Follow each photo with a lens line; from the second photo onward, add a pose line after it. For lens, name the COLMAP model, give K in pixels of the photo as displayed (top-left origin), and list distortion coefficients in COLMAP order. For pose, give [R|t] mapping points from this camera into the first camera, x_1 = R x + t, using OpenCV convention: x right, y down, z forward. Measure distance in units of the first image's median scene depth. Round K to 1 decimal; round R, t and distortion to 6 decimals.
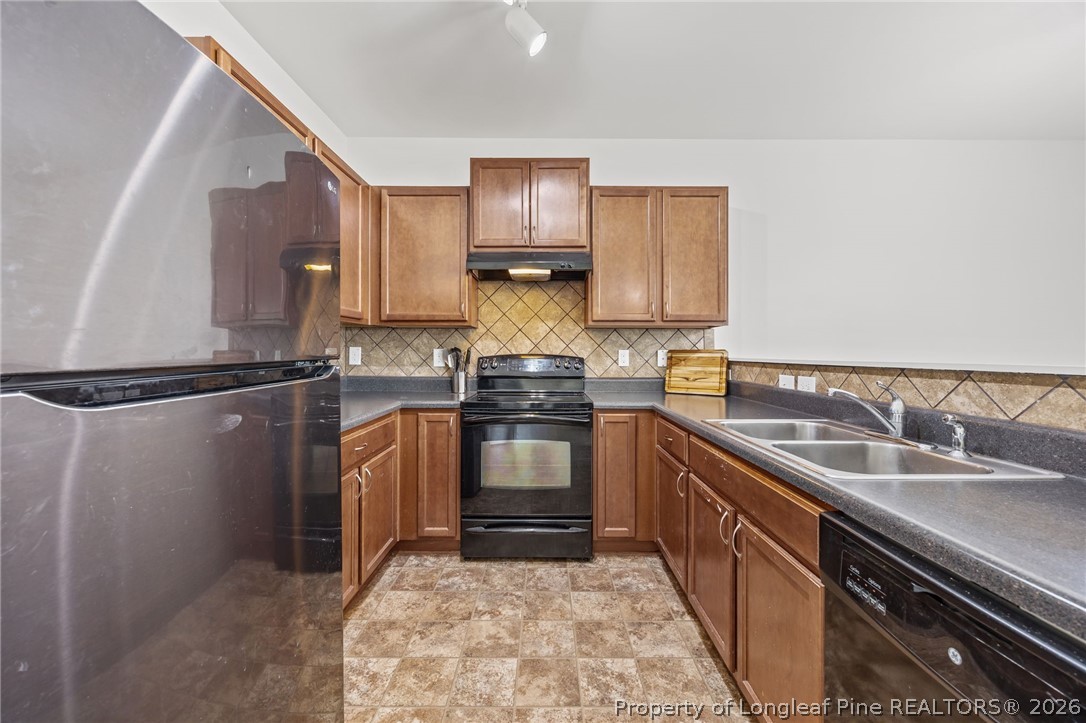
lens RADIAL K [[431.5, 0, 535.0], [0, 431.5, 350.7], [0, 0, 1]] dist [-0.006836, 0.001668]
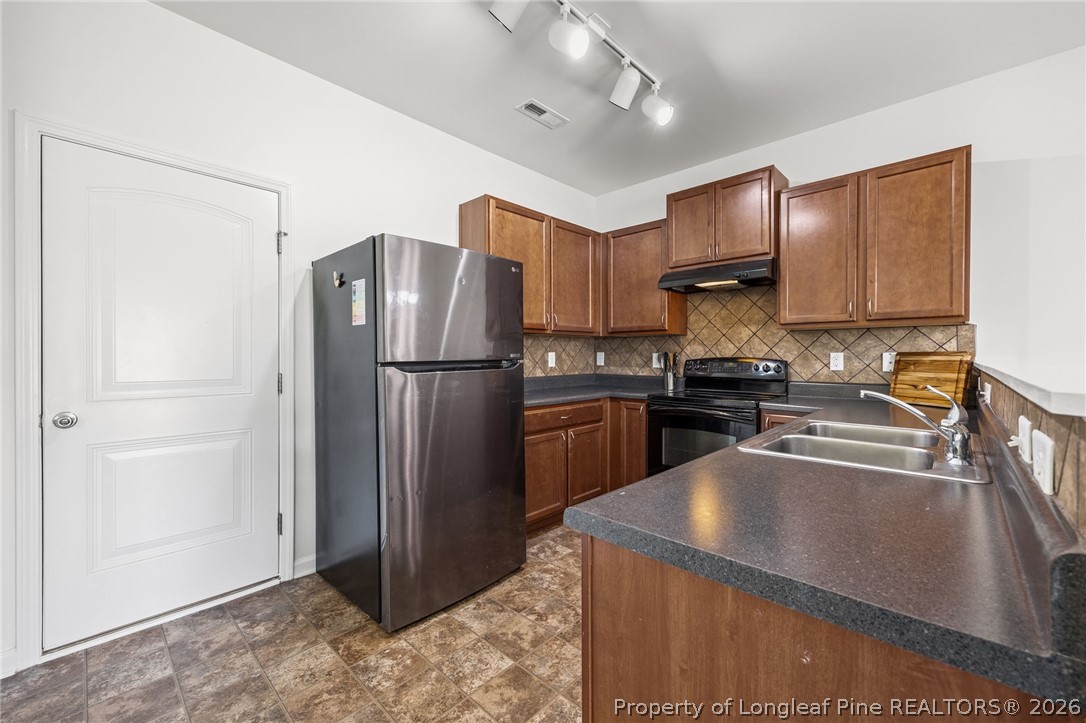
lens RADIAL K [[439.7, 0, 540.6], [0, 439.7, 354.9], [0, 0, 1]] dist [-0.001816, -0.000318]
pose [[0.715751, -0.004785, -0.698340, 0.443552], [0.008348, 0.999964, 0.001704, -0.004215], [0.698306, -0.007050, 0.715765, -0.125906]]
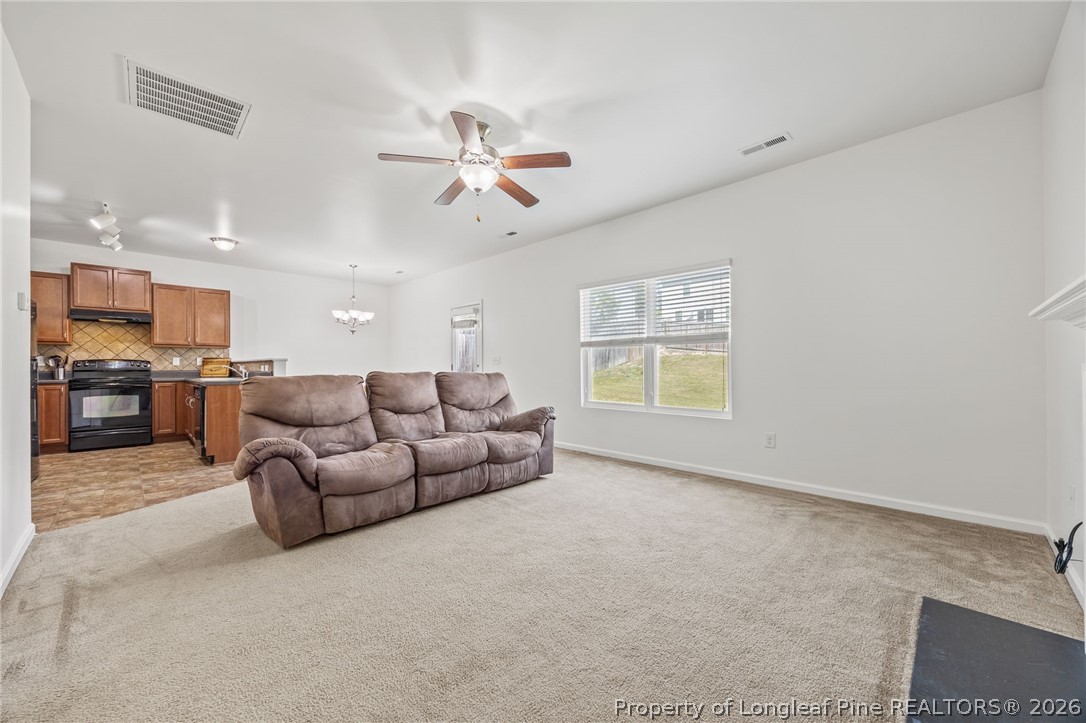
lens RADIAL K [[431.5, 0, 563.7], [0, 431.5, 366.5], [0, 0, 1]] dist [-0.006836, 0.001668]
pose [[0.686172, -0.004738, 0.727424, -0.025861], [0.000084, 0.999979, 0.006435, 0.030875], [-0.727440, -0.004354, 0.686158, -1.998313]]
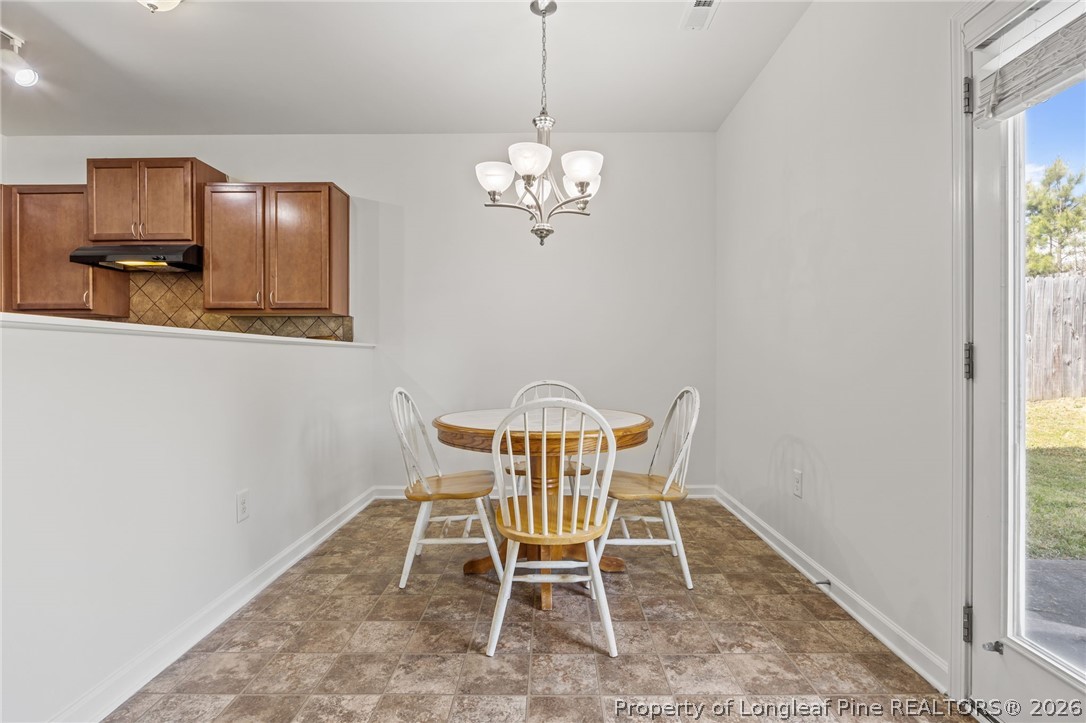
lens RADIAL K [[503.3, 0, 600.5], [0, 503.3, 365.1], [0, 0, 1]] dist [-0.014416, -0.002979]
pose [[0.999585, -0.004897, 0.028398, 1.073755], [0.004162, 0.999656, 0.025883, 0.043203], [-0.028515, -0.025754, 0.999262, -0.274190]]
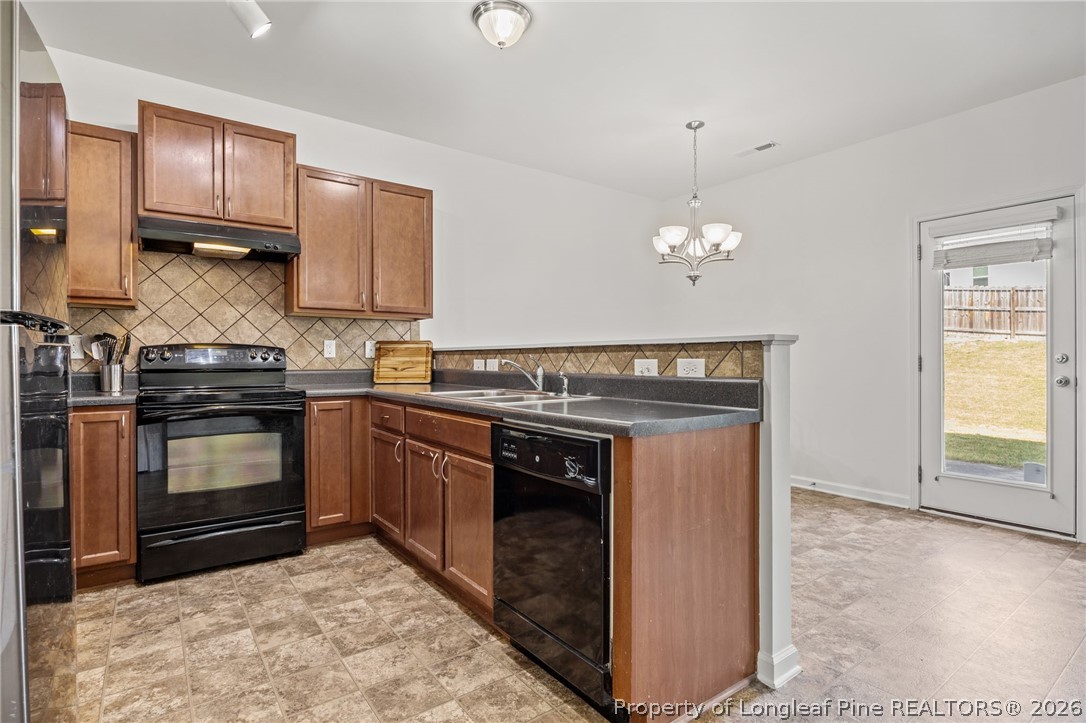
lens RADIAL K [[543.5, 0, 557.8], [0, 543.5, 358.8], [0, 0, 1]] dist [-0.012603, -0.002126]
pose [[0.789168, -0.004726, 0.614159, -0.143720], [0.000565, 0.999976, 0.006969, 0.033617], [-0.614177, -0.005153, 0.789151, -0.273901]]
